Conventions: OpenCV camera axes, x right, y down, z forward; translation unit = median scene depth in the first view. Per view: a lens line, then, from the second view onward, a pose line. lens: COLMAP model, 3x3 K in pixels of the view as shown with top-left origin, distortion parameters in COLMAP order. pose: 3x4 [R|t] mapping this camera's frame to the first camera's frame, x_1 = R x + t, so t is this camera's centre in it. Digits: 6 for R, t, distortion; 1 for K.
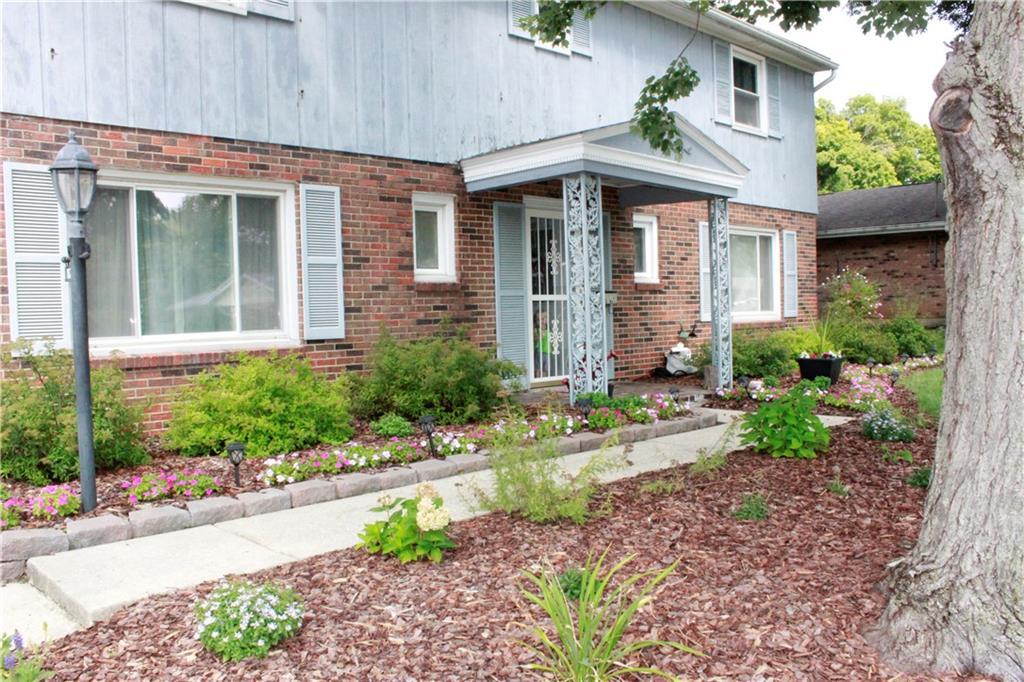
lens RADIAL K [[854.4, 0, 509.7], [0, 854.4, 355.0], [0, 0, 1]] dist [-0.164540, 0.148054]
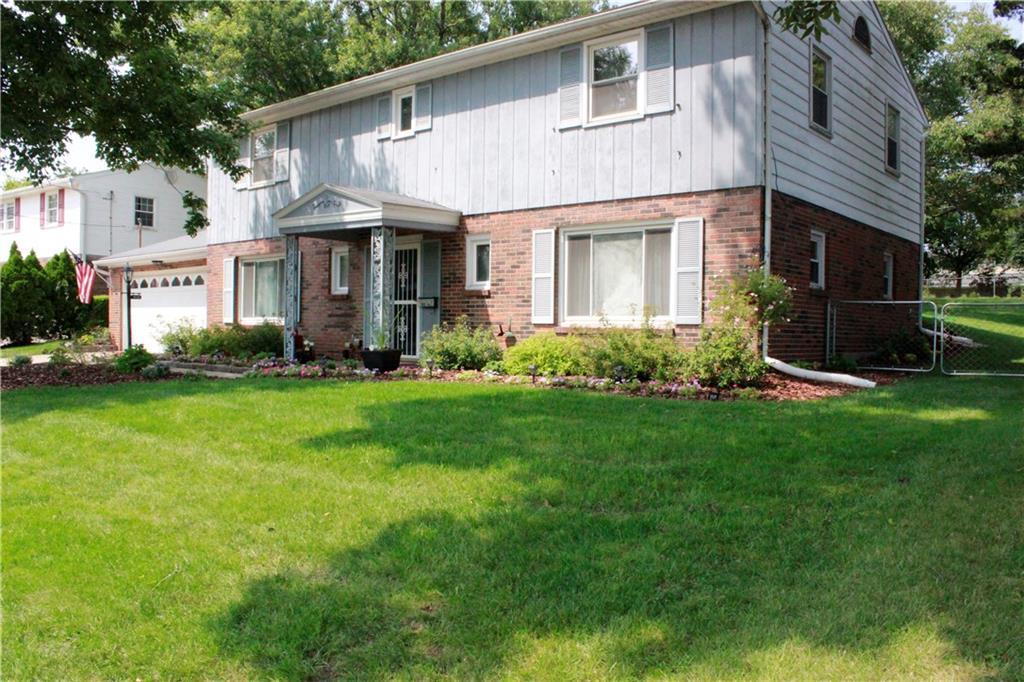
lens RADIAL K [[854.4, 0, 509.7], [0, 854.4, 355.0], [0, 0, 1]] dist [-0.164540, 0.148054]
pose [[0.107362, 0.052185, -0.992850, 1.755410], [-0.071188, 0.996462, 0.044677, -0.062412], [0.991668, 0.065882, 0.110697, 1.156122]]
